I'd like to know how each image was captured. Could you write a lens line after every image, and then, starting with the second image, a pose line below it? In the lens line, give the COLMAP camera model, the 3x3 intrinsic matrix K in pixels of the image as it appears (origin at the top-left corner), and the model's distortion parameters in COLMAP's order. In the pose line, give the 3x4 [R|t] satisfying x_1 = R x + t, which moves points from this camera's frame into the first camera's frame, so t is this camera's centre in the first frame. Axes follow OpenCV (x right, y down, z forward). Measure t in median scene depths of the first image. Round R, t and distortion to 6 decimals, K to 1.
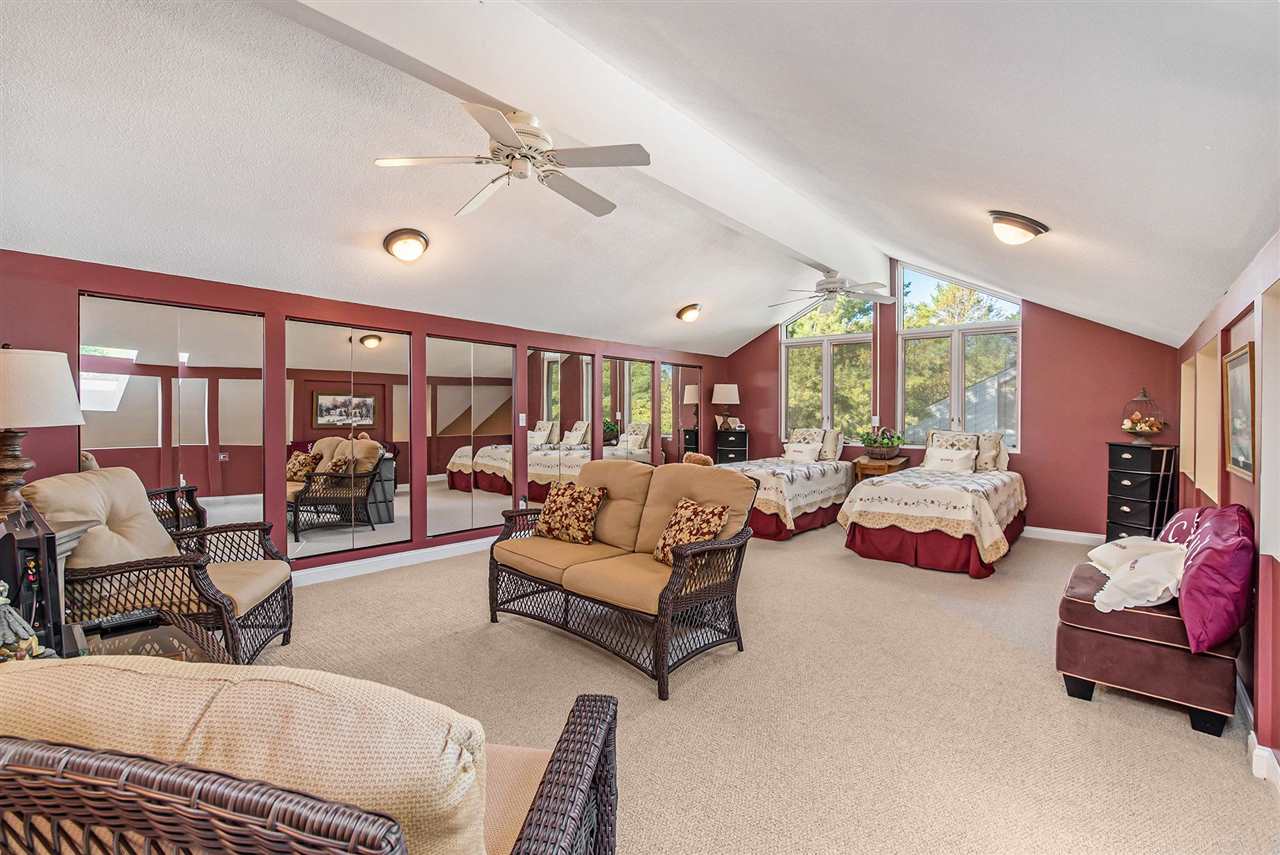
lens RADIAL K [[550.1, 0, 641.6], [0, 550.1, 419.2], [0, 0, 1]] dist [-0.004403, -0.000271]
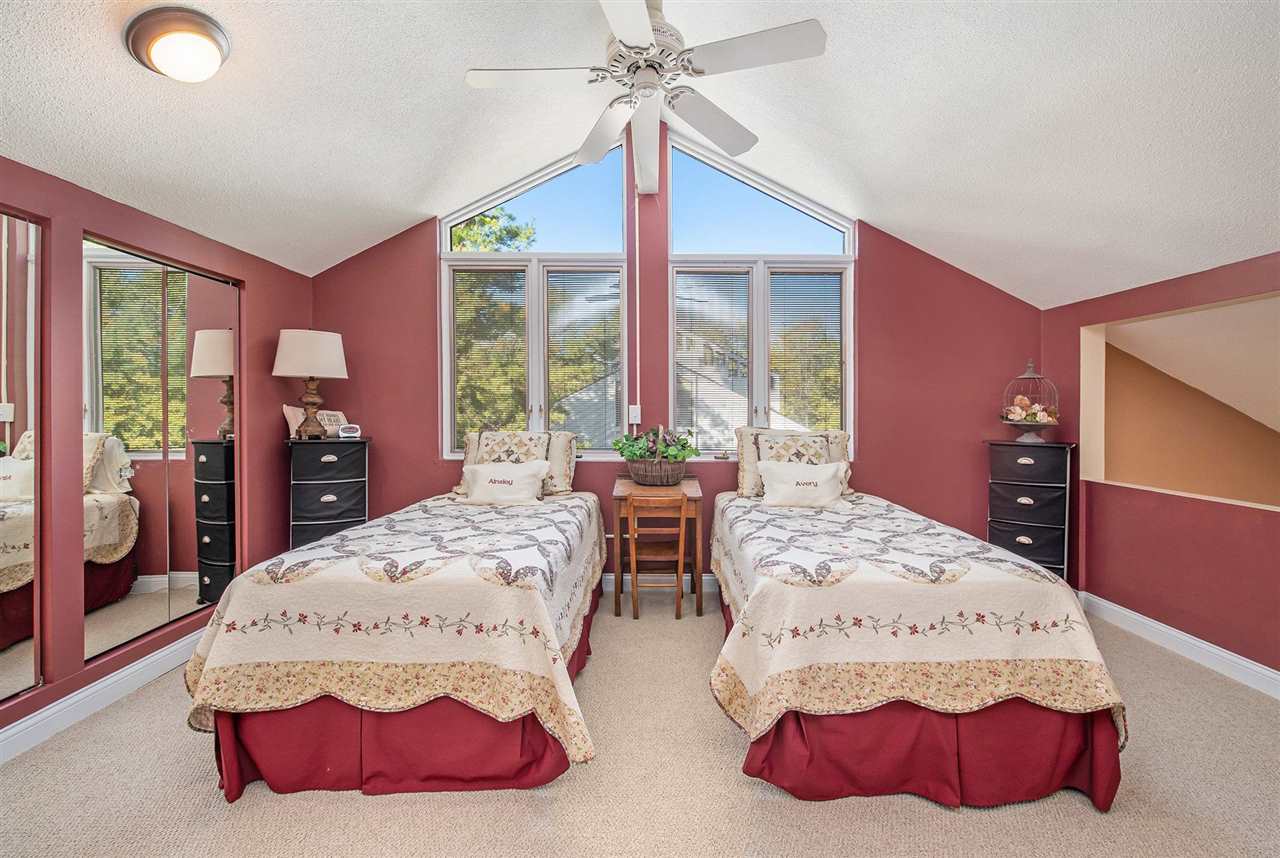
lens RADIAL K [[550.1, 0, 649.3], [0, 550.1, 415.9], [0, 0, 1]] dist [-0.004403, -0.000271]
pose [[0.745991, -0.005407, 0.665934, 0.064168], [0.011372, 0.999925, -0.004621, 0.006784], [-0.665858, 0.011020, 0.745997, 0.508481]]
